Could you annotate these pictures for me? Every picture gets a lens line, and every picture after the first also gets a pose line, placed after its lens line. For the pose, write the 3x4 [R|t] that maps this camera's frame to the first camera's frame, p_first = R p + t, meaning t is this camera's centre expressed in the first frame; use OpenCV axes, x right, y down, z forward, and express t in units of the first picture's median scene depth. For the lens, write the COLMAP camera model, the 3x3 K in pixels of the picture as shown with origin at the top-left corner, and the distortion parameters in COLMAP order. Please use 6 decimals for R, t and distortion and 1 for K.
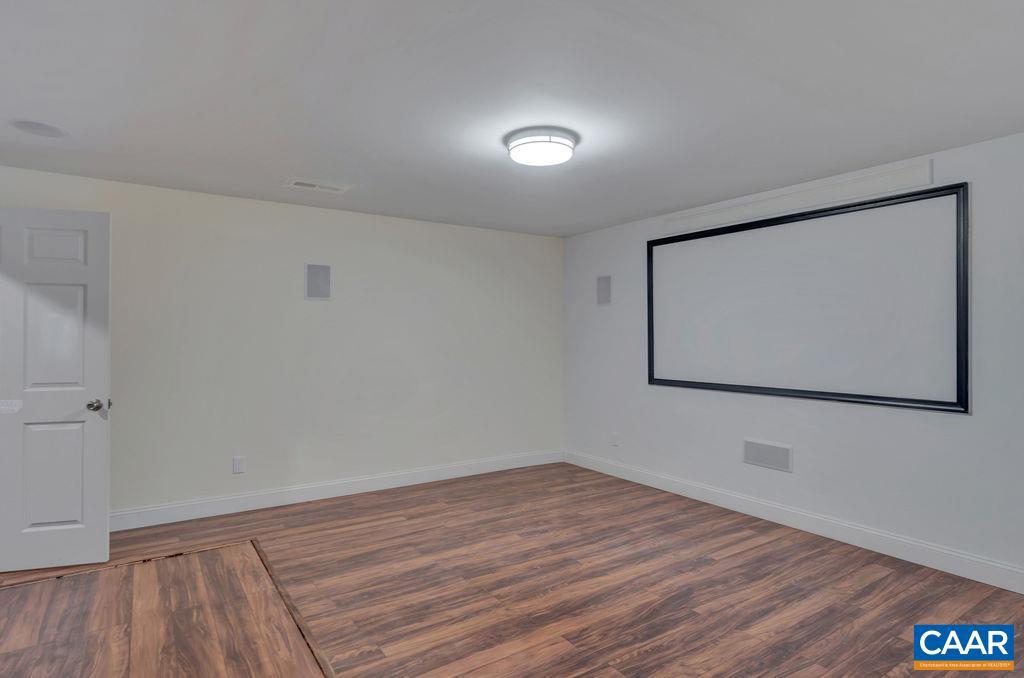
lens RADIAL K [[555.1, 0, 511.1], [0, 555.1, 334.1], [0, 0, 1]] dist [-0.001398, -0.000156]
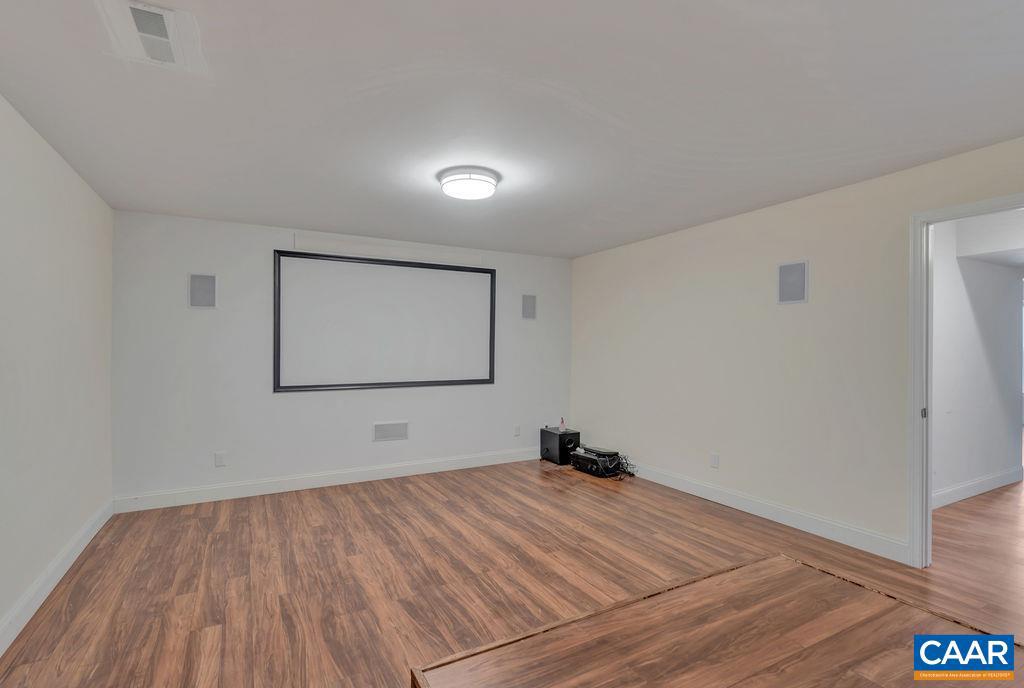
lens RADIAL K [[476.4, 0, 509.7], [0, 476.4, 348.3], [0, 0, 1]] dist [-0.011177, -0.000035]
pose [[0.084410, -0.001300, 0.996430, -0.827412], [-0.005086, 0.999986, 0.001736, 0.009516], [-0.996418, -0.005214, 0.084402, 0.720987]]
